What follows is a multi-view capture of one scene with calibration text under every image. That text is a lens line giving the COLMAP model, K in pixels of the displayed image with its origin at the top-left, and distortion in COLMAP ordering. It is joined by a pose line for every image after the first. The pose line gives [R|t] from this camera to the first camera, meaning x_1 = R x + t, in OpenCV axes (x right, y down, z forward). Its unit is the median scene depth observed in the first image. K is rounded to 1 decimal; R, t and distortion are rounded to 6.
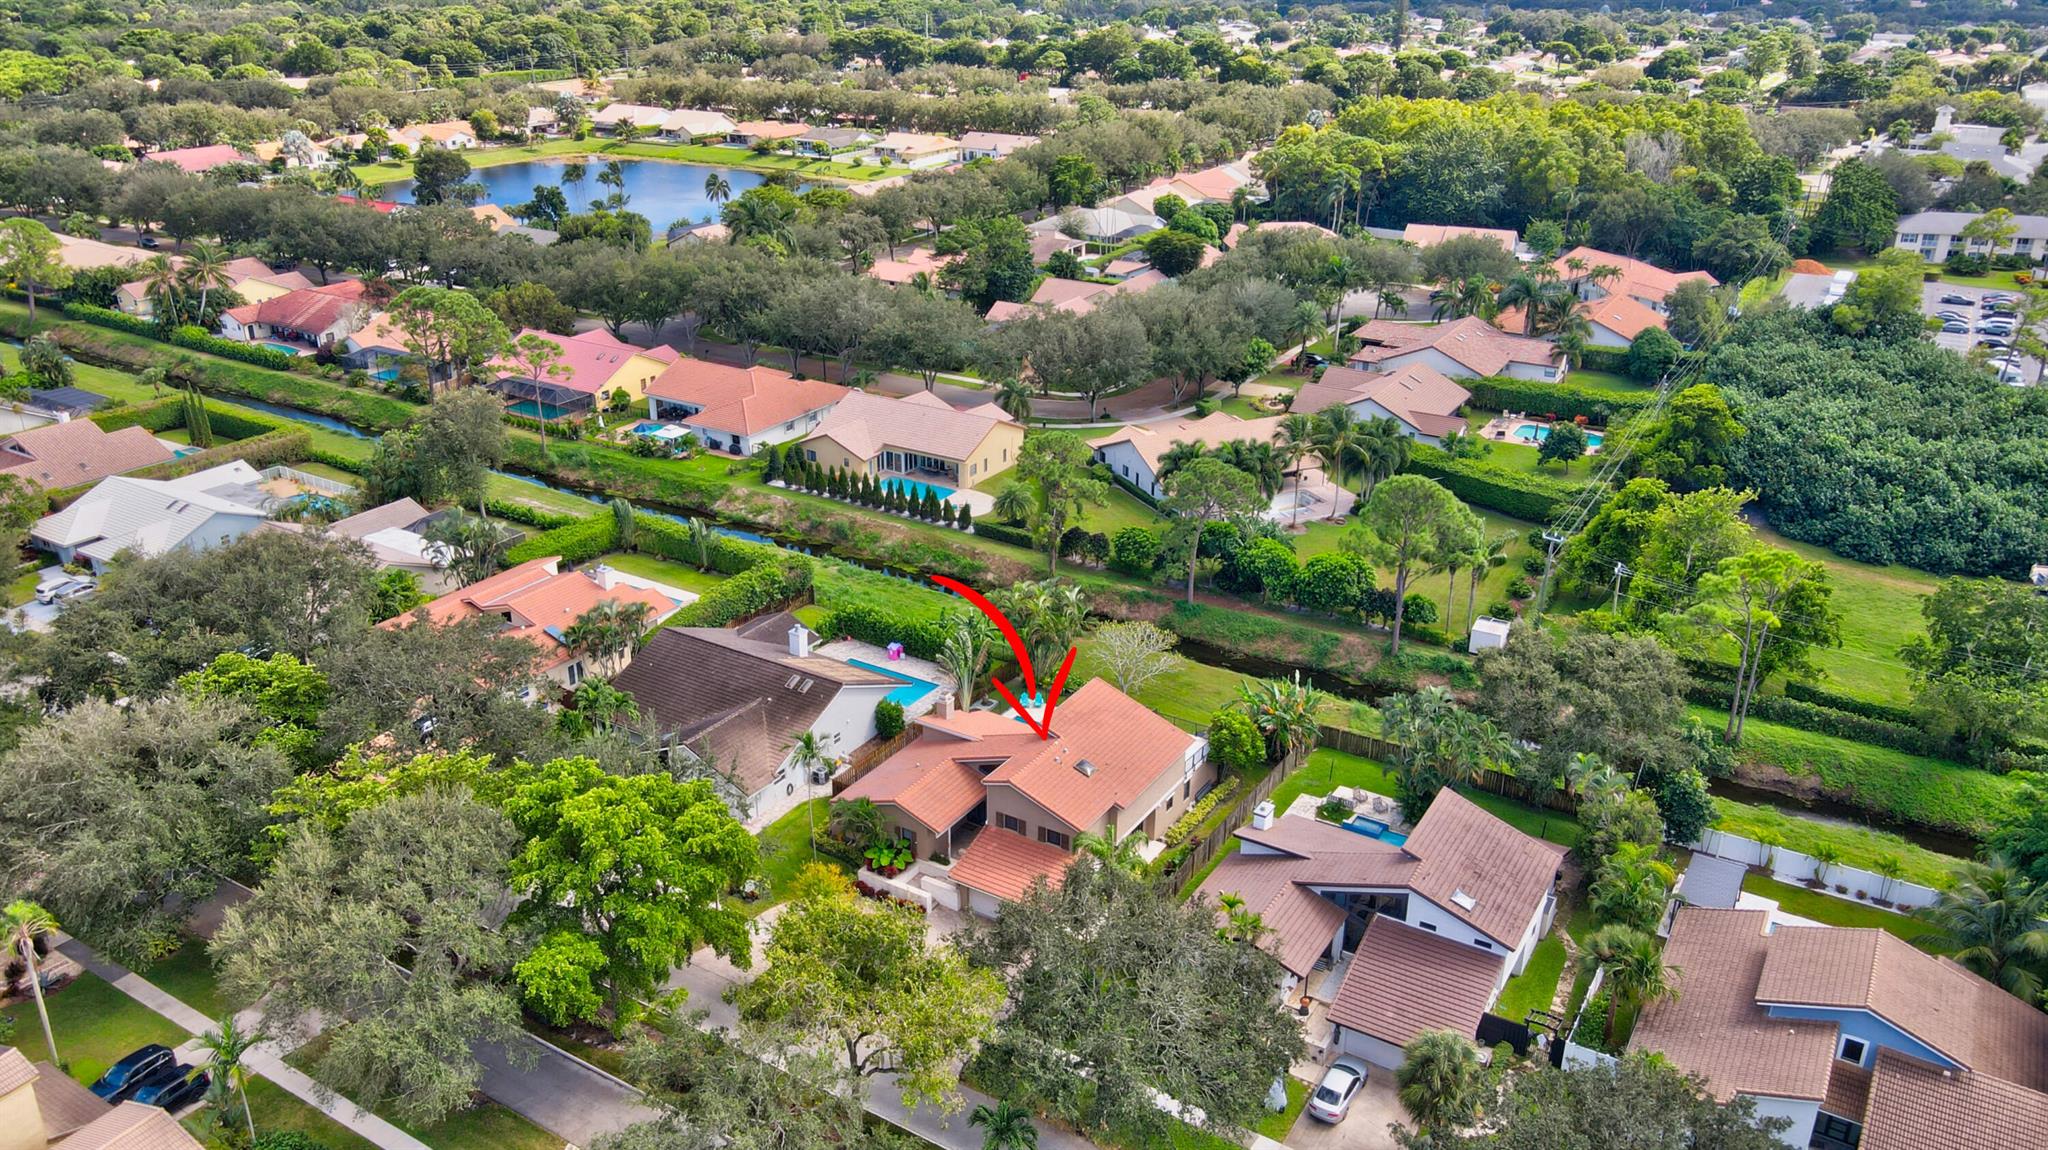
lens RADIAL K [[1527.2, 0, 1024.0], [0, 1527.2, 575.0], [0, 0, 1]] dist [0.002395, 0.007986]
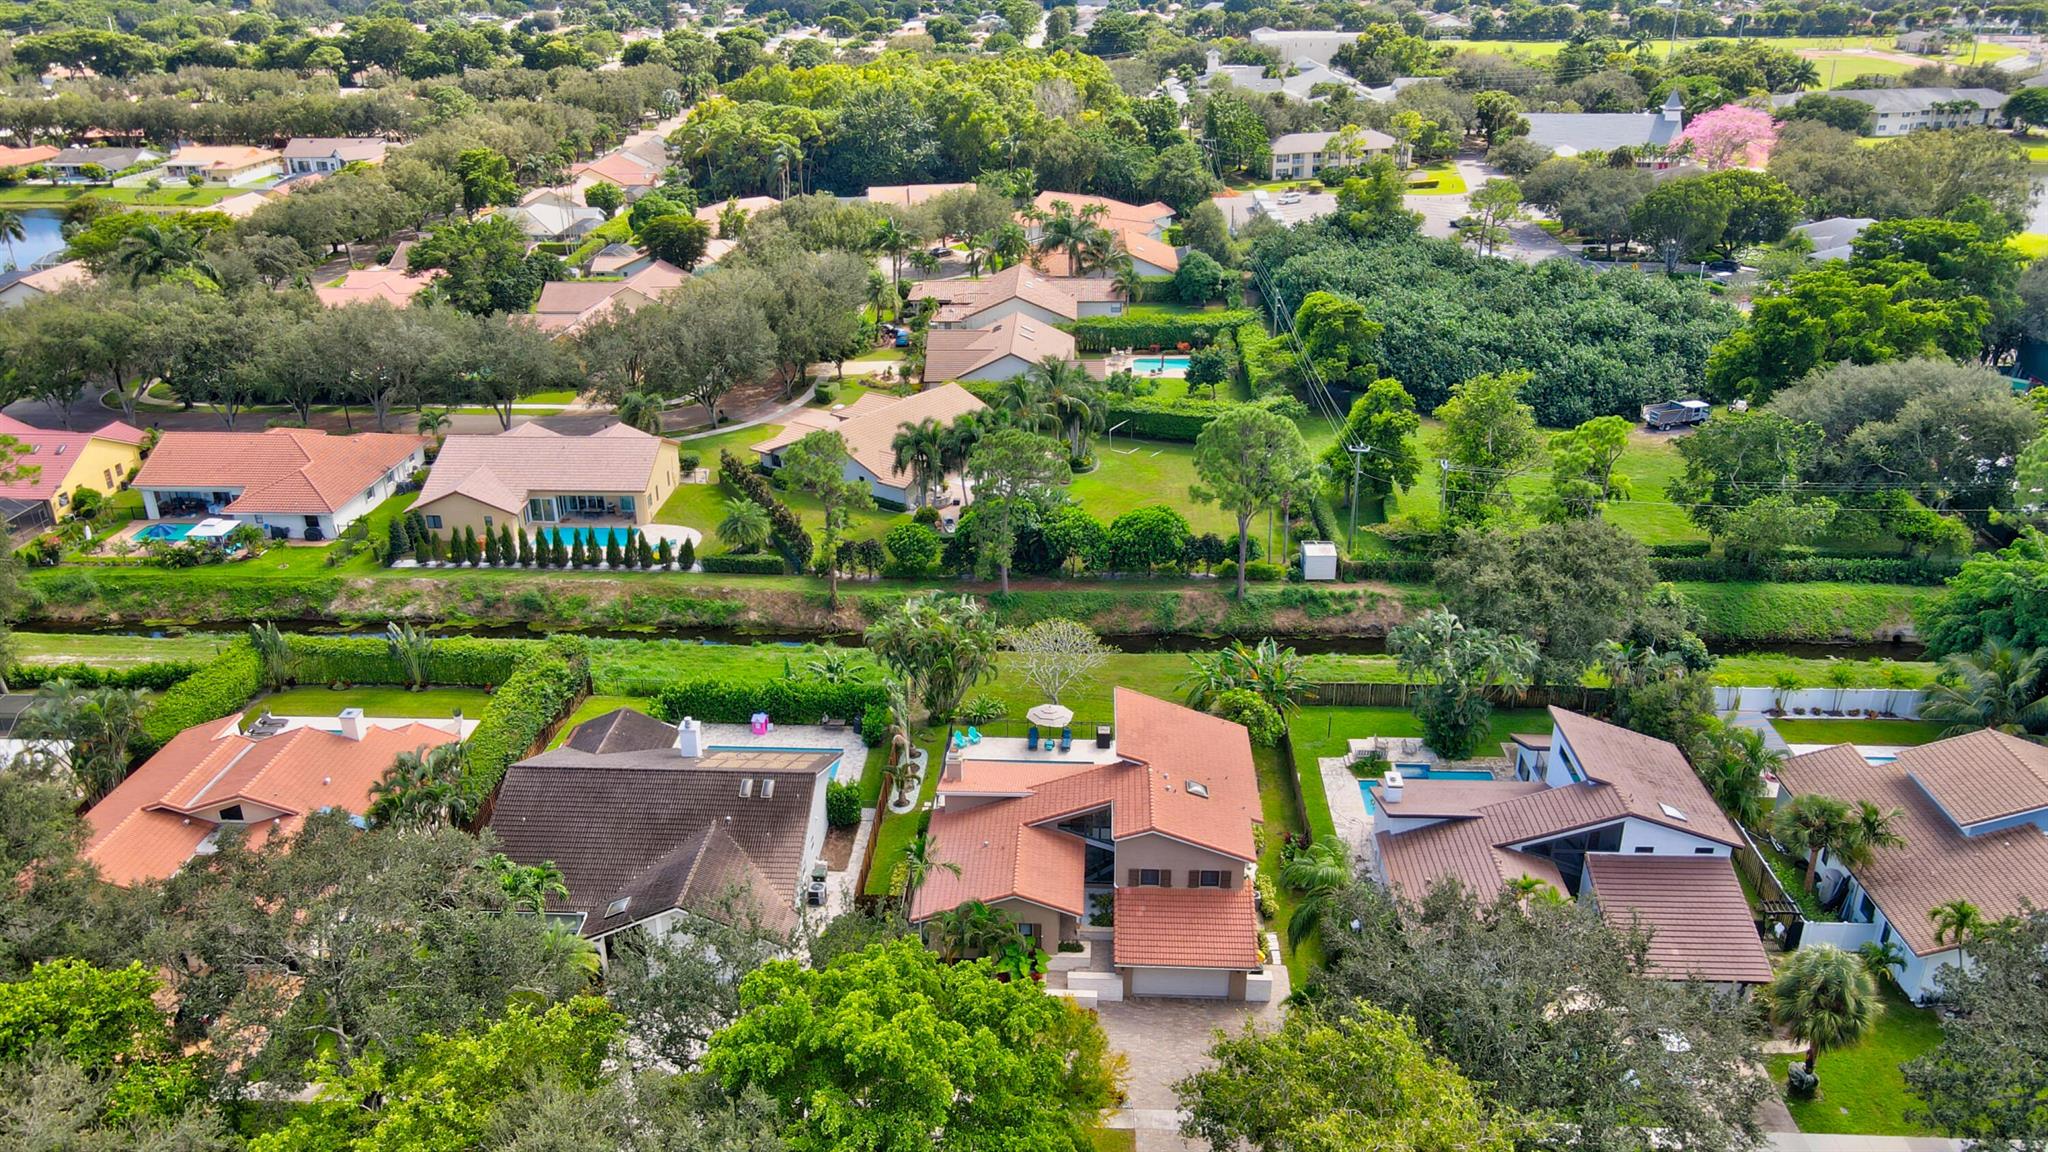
lens RADIAL K [[1512.3, 0, 1024.0], [0, 1512.3, 576.0], [0, 0, 1]] dist [-0.008475, 0.047366]
pose [[0.877891, -0.205744, 0.432407, -0.210052], [0.202848, 0.977753, 0.053394, -0.029393], [-0.433773, 0.040839, 0.900096, 0.155224]]
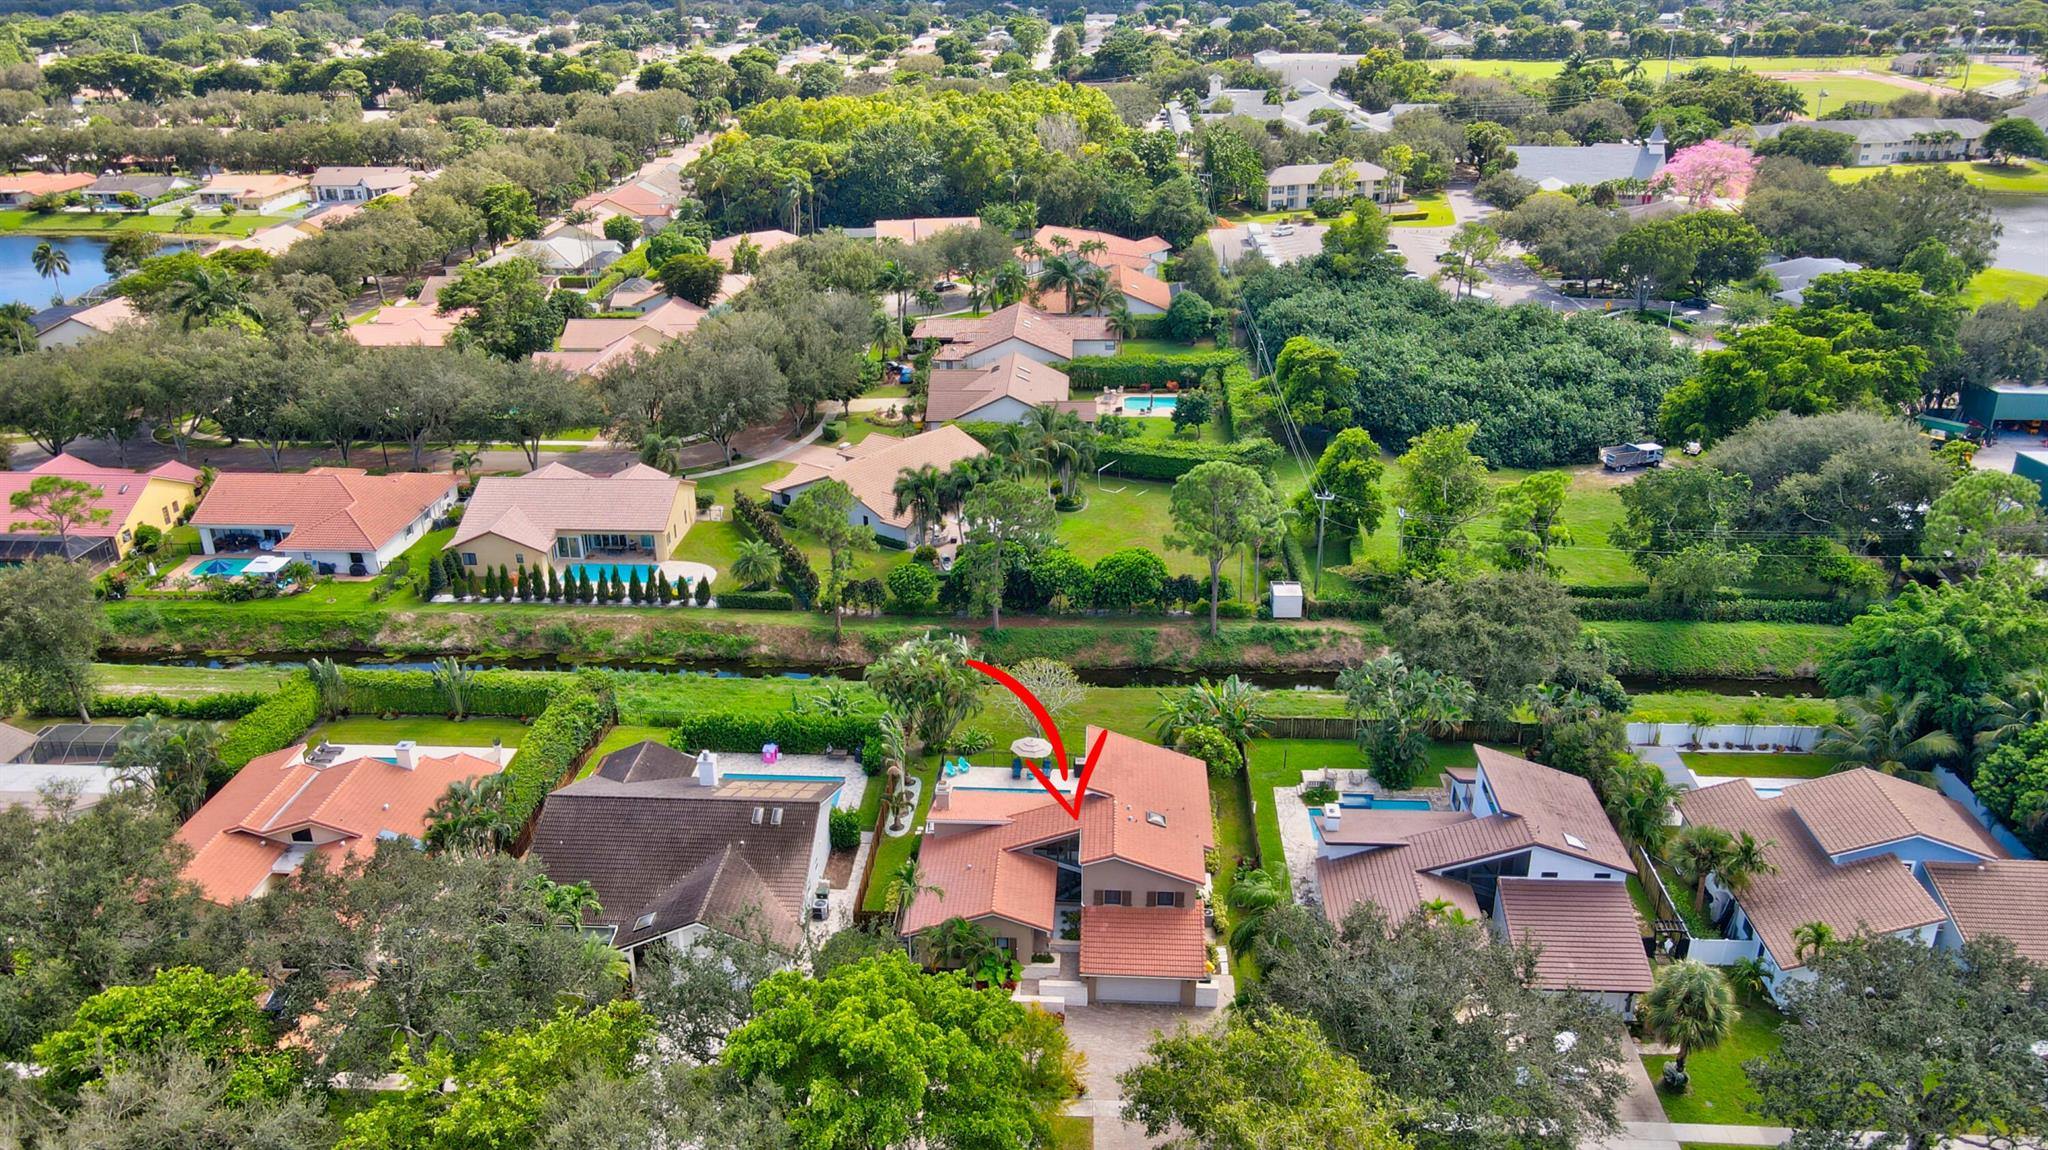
lens RADIAL K [[1511.3, 0, 1026.6], [0, 1511.3, 583.8], [0, 0, 1]] dist [-0.009772, 0.050583]
pose [[0.880792, -0.203893, 0.427357, -0.223090], [0.199619, 0.978310, 0.055336, -0.047552], [-0.429370, 0.036569, 0.902388, 0.096505]]
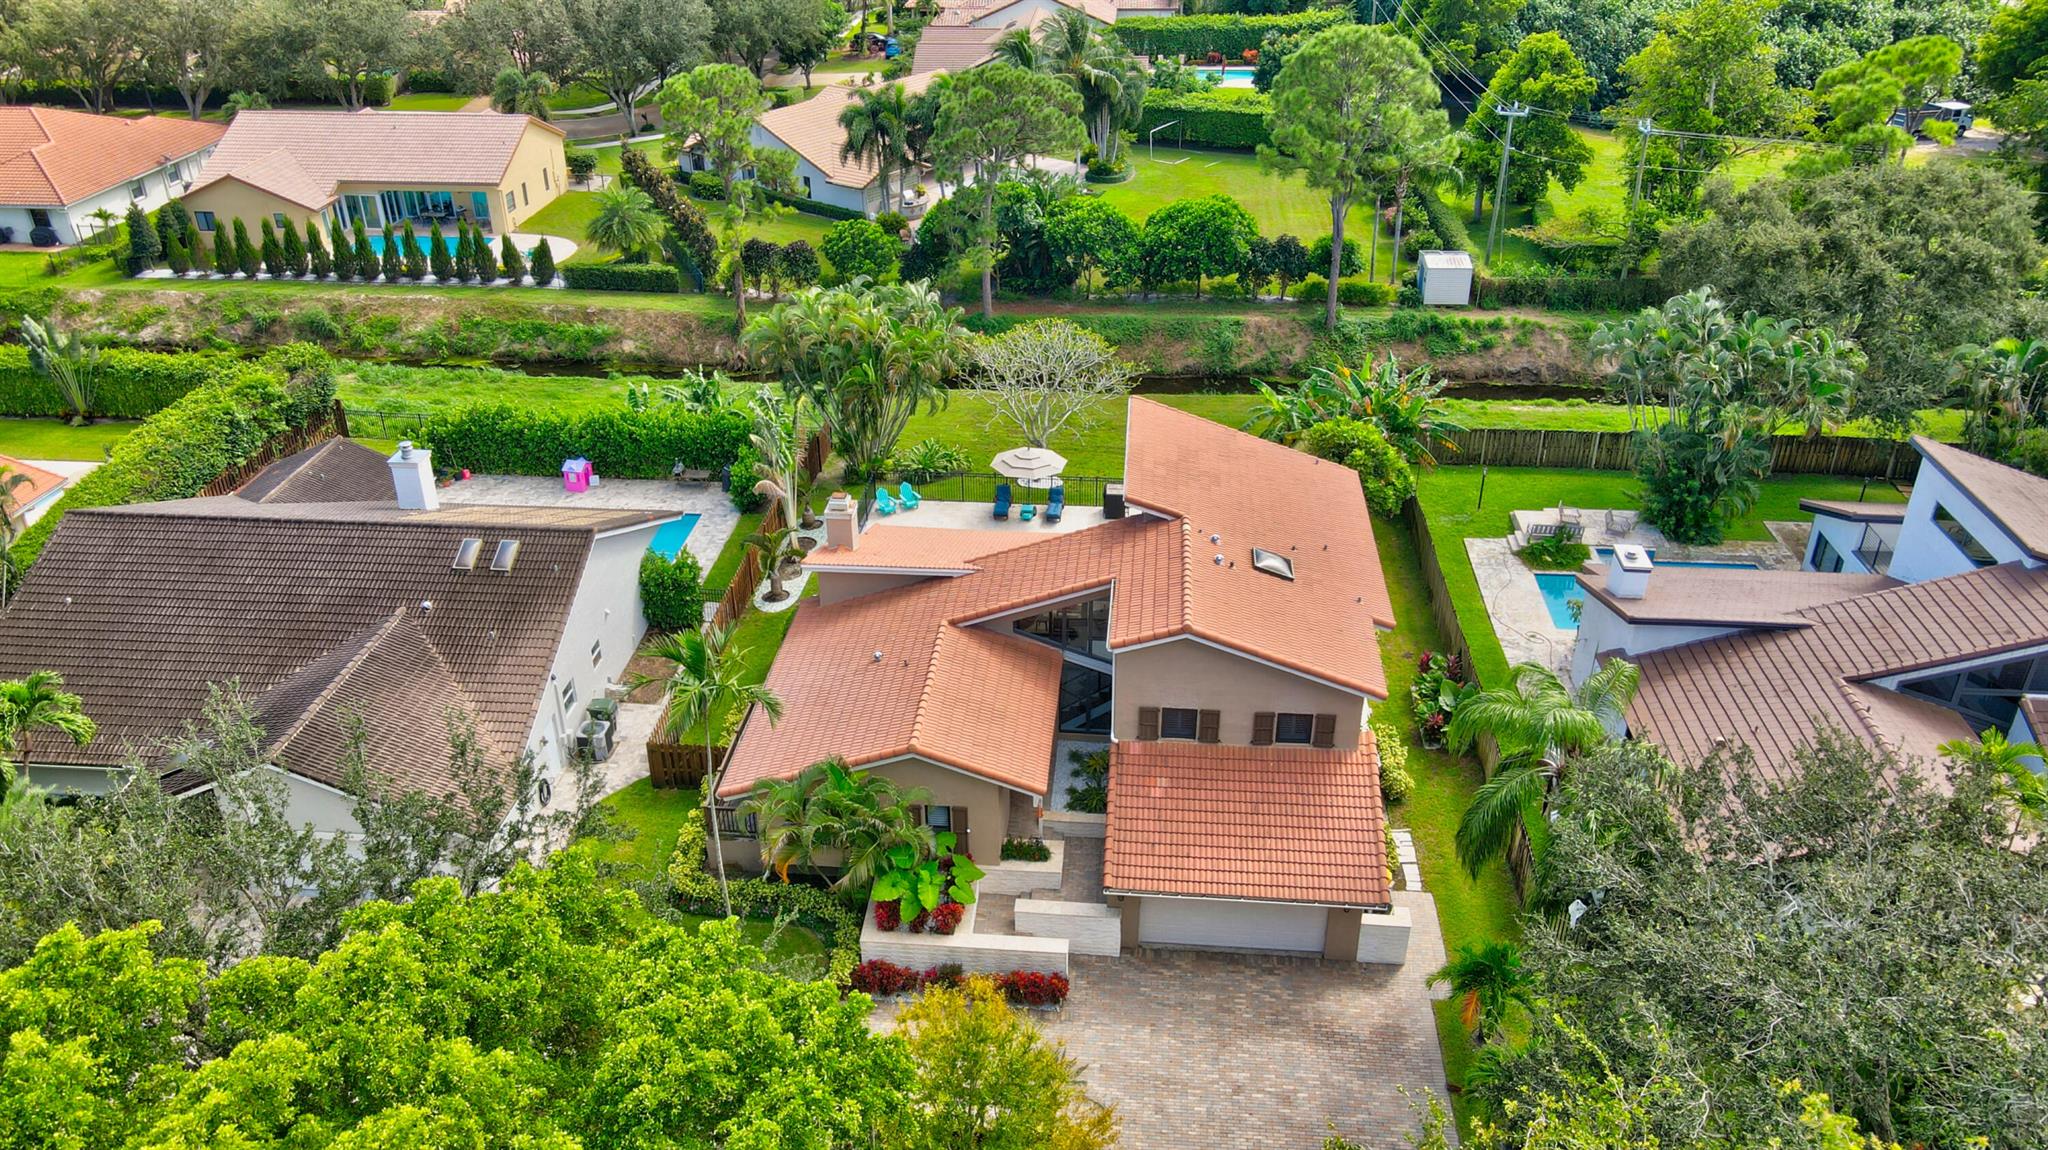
lens RADIAL K [[1512.3, 0, 1024.0], [0, 1512.3, 575.0], [0, 0, 1]] dist [-0.008475, 0.047366]
pose [[0.894933, -0.232076, 0.381098, -0.109261], [0.191069, 0.971147, 0.142709, 0.027814], [-0.403222, -0.054899, 0.913454, 0.339318]]
